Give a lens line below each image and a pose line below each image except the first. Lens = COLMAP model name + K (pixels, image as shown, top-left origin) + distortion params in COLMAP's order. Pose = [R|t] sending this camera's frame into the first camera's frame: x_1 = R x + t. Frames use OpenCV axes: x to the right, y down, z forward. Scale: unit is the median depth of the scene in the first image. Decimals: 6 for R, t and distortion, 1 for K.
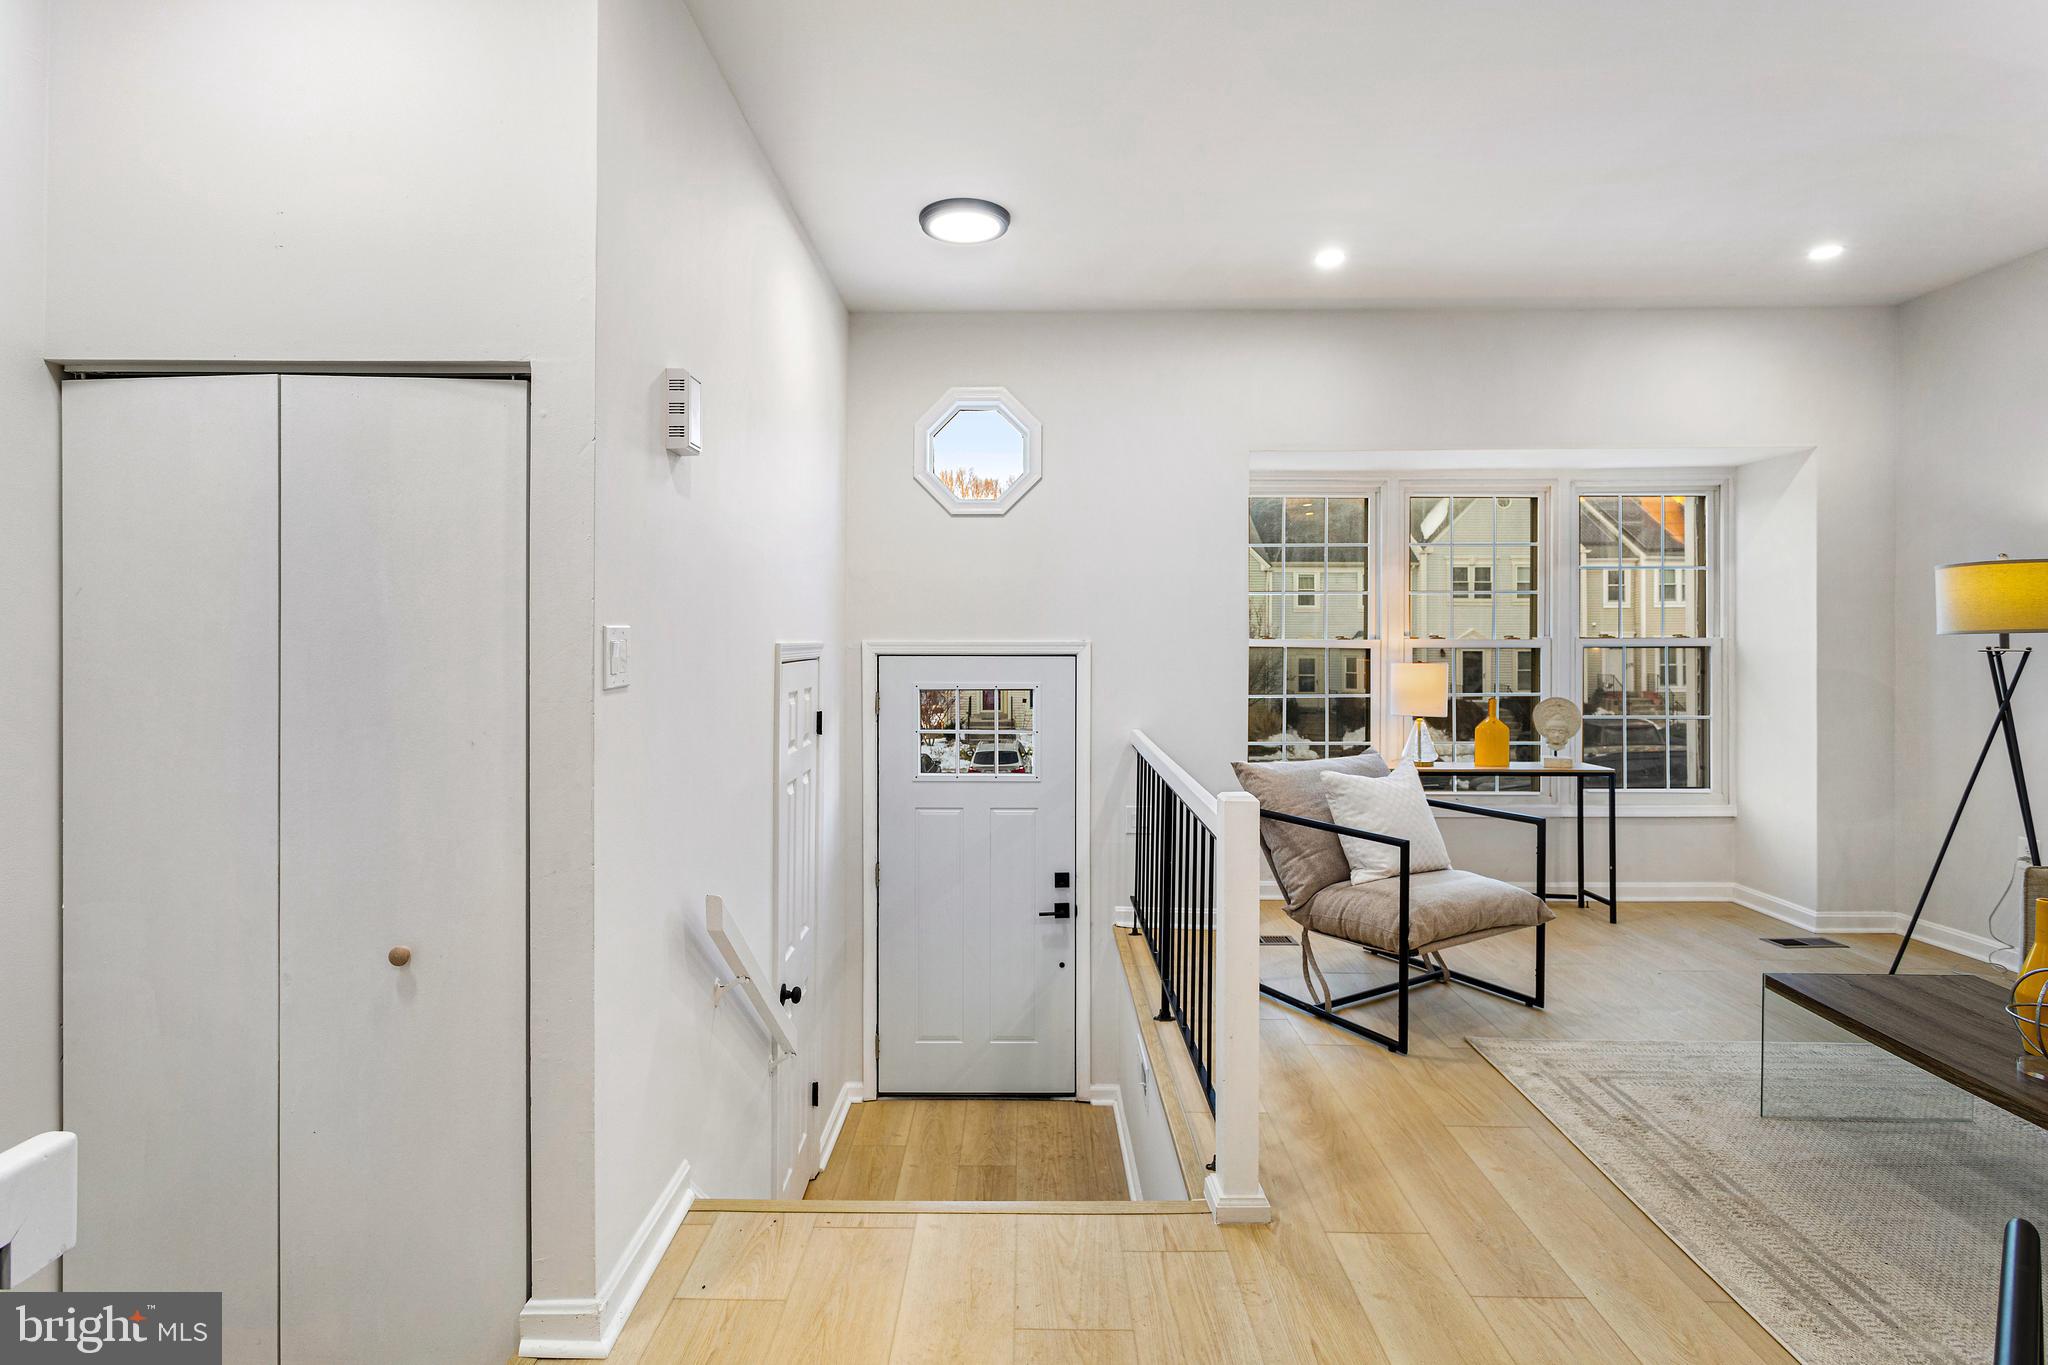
lens RADIAL K [[1017.5, 0, 986.6], [0, 1017.5, 635.7], [0, 0, 1]] dist [0.002611, 0.001092]
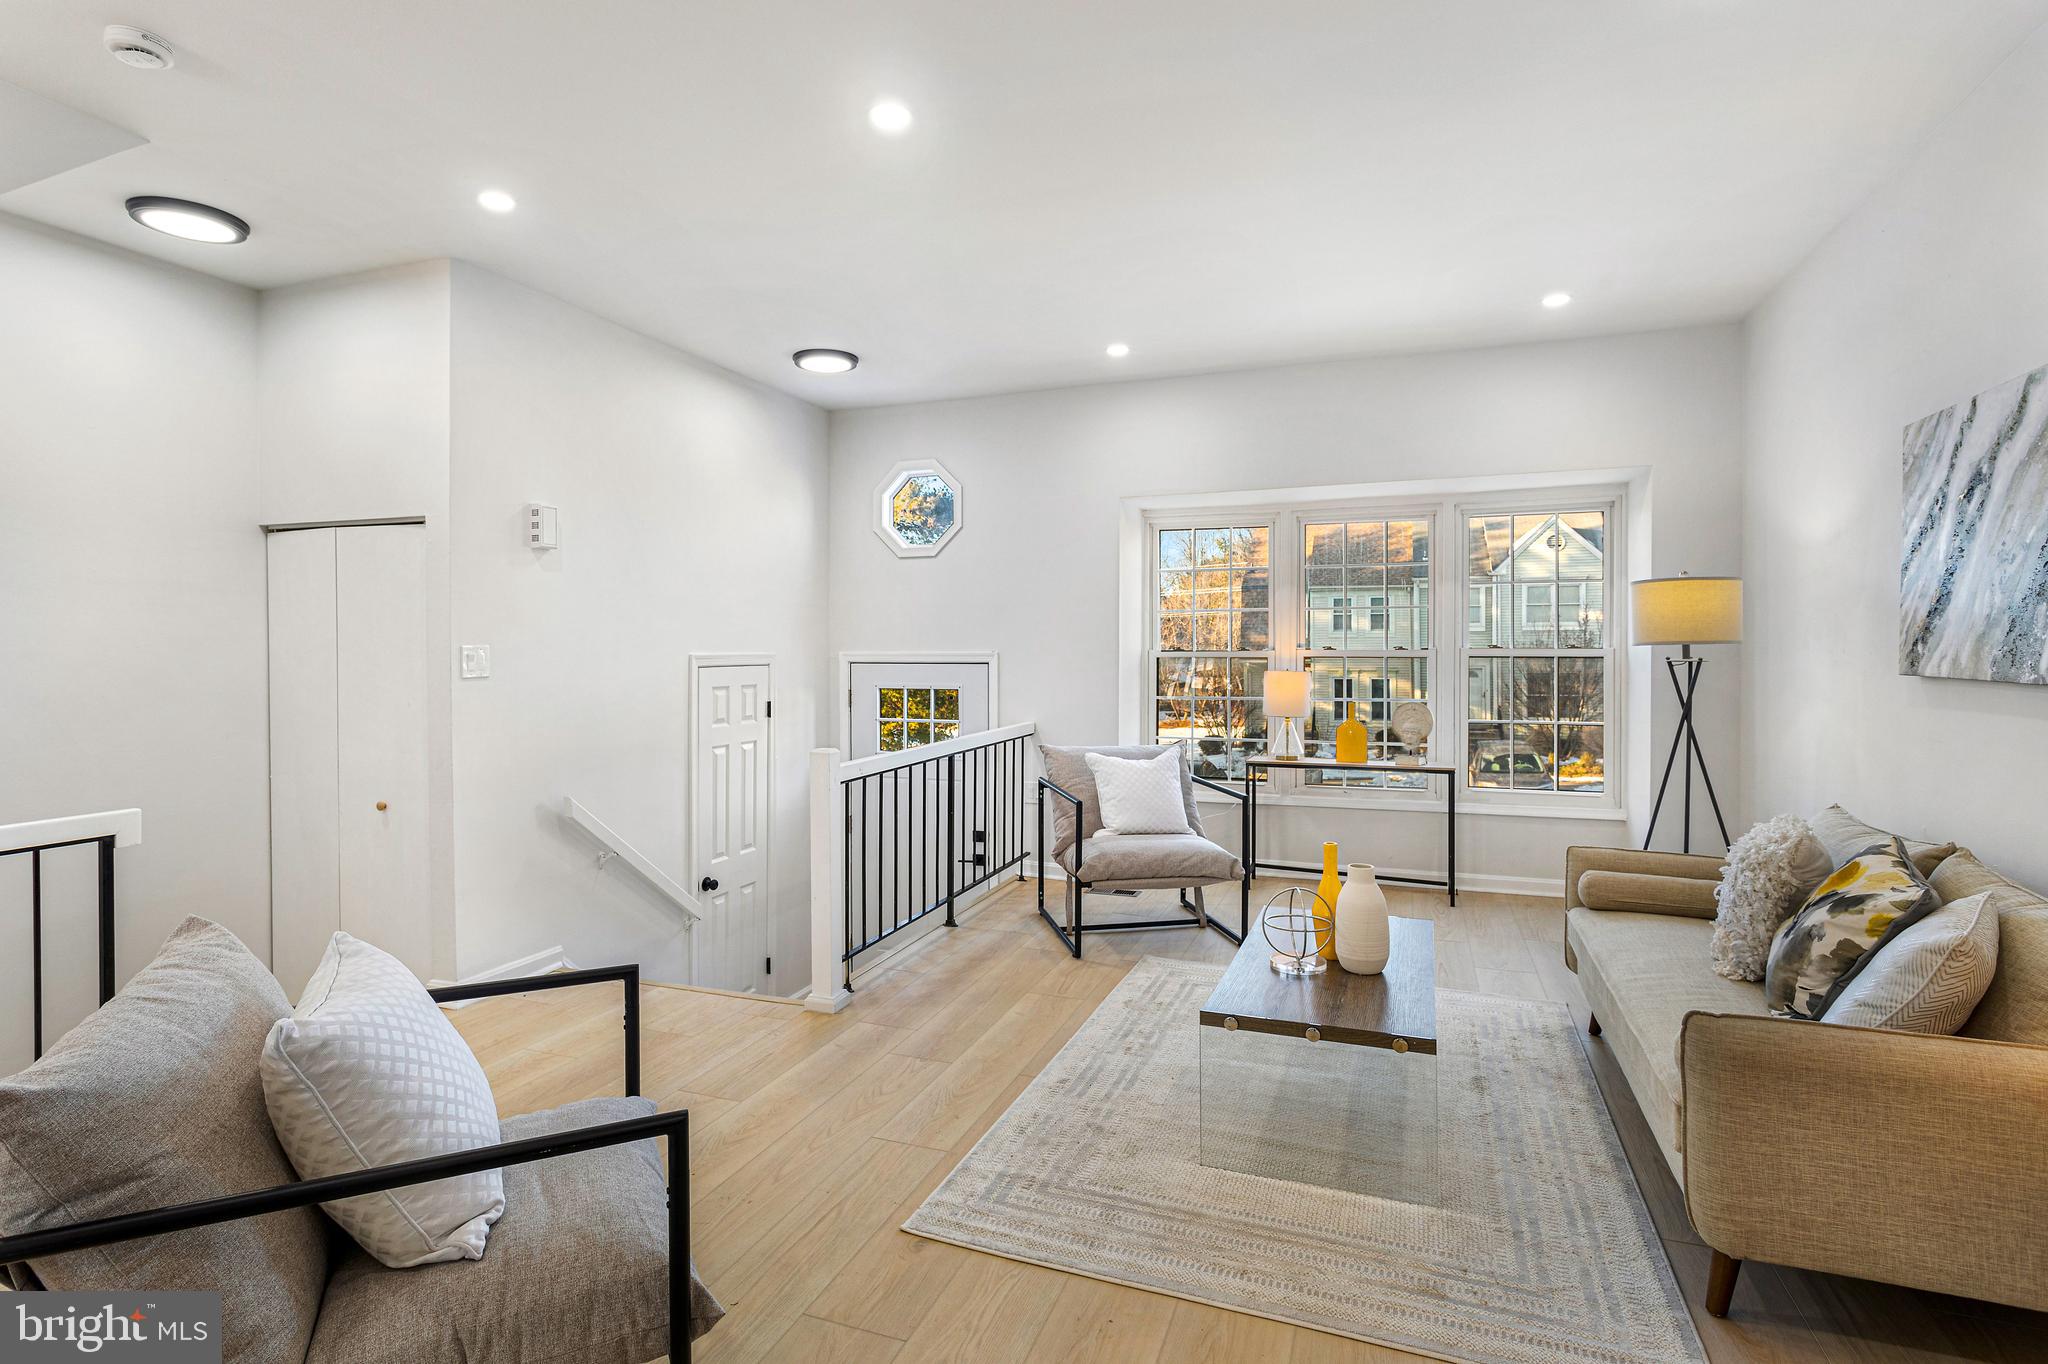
lens RADIAL K [[1026.6, 0, 987.6], [0, 1026.6, 648.3], [0, 0, 1]] dist [0.002869, 0.001745]
pose [[0.938767, -0.001165, -0.344549, 0.677124], [0.002645, 0.999989, 0.003827, -0.004707], [0.344541, -0.004504, 0.938760, -0.278595]]
